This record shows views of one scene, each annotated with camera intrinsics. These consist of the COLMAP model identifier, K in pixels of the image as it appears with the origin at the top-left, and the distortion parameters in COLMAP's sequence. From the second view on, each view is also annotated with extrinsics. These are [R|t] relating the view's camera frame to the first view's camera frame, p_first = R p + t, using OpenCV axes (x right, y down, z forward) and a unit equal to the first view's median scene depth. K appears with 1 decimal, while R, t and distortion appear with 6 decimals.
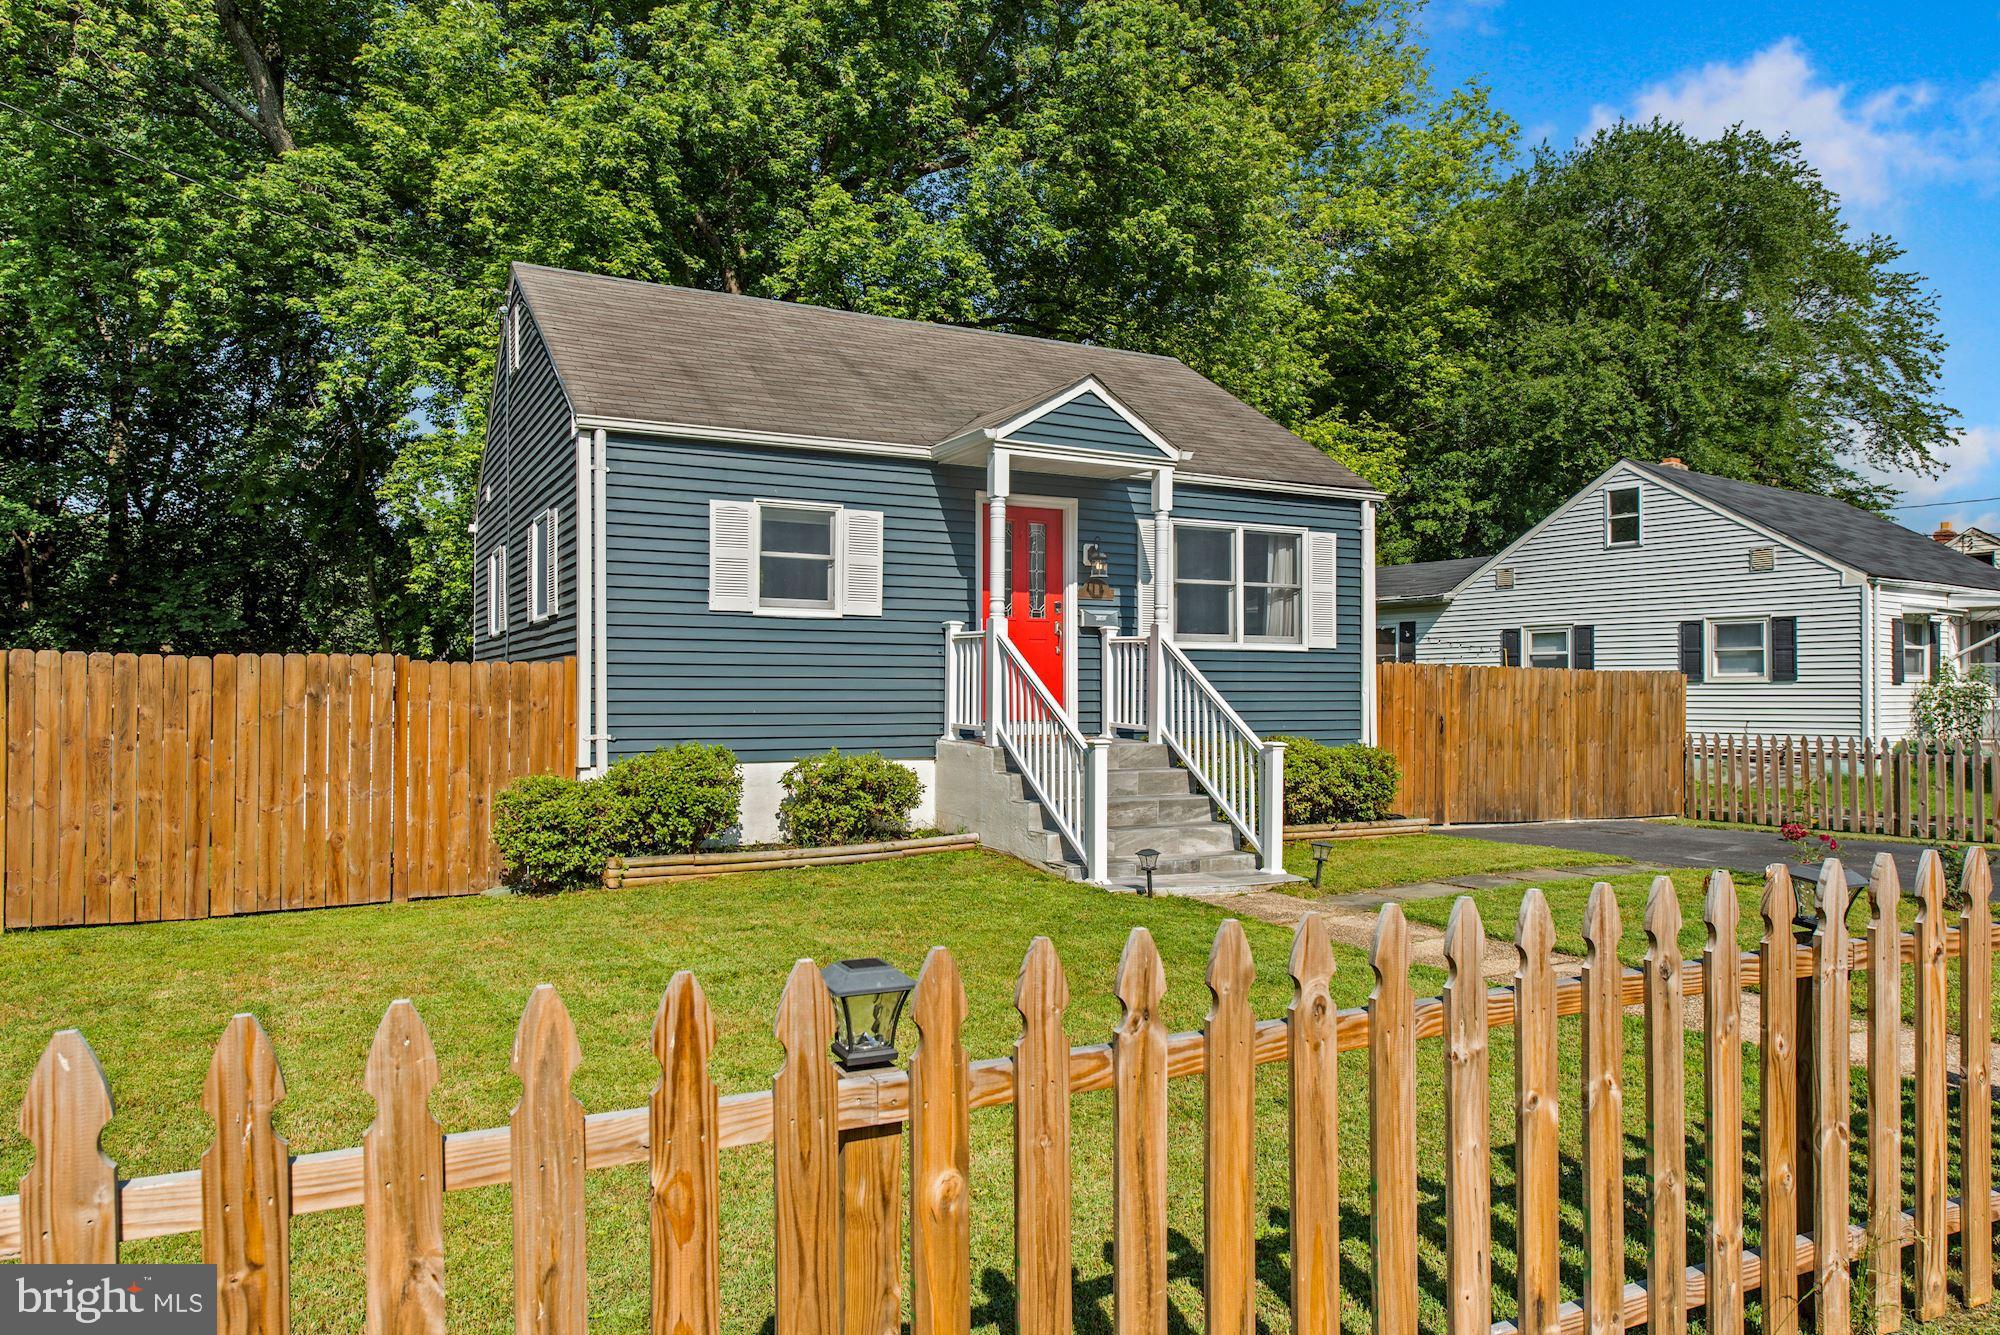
lens RADIAL K [[1321.8, 0, 997.8], [0, 1321.8, 693.5], [0, 0, 1]] dist [0.003952, 0.003621]
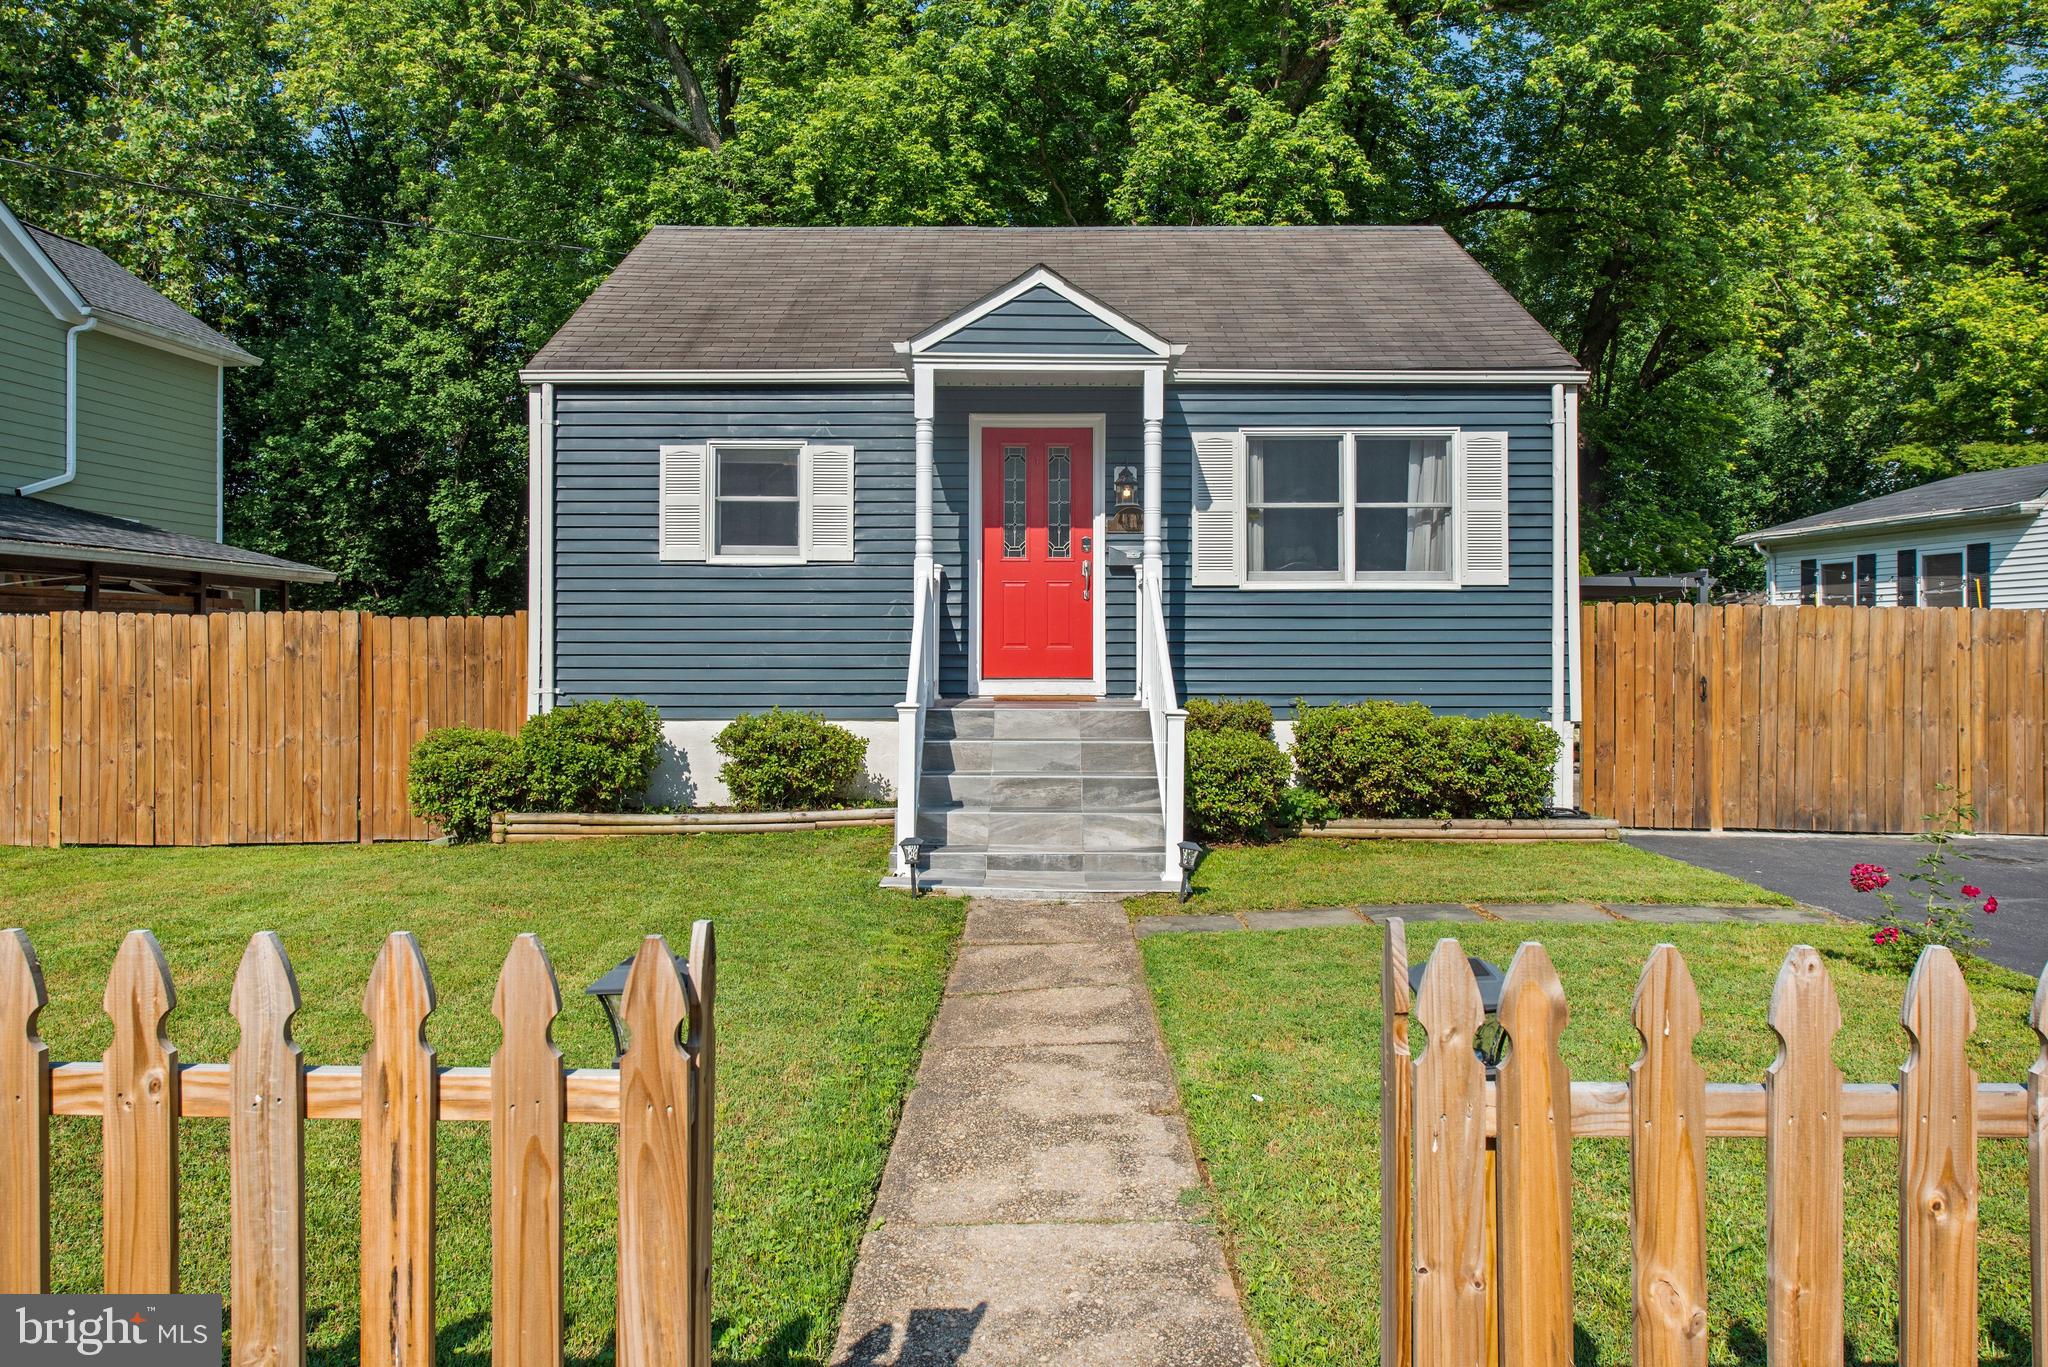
lens RADIAL K [[1380.4, 0, 1027.2], [0, 1380.4, 633.5], [0, 0, 1]] dist [0.005714, -0.003023]
pose [[0.886603, -0.004997, -0.462503, 0.409537], [0.001644, 0.999969, -0.007652, -0.001296], [0.462528, 0.006024, 0.886584, 0.197488]]
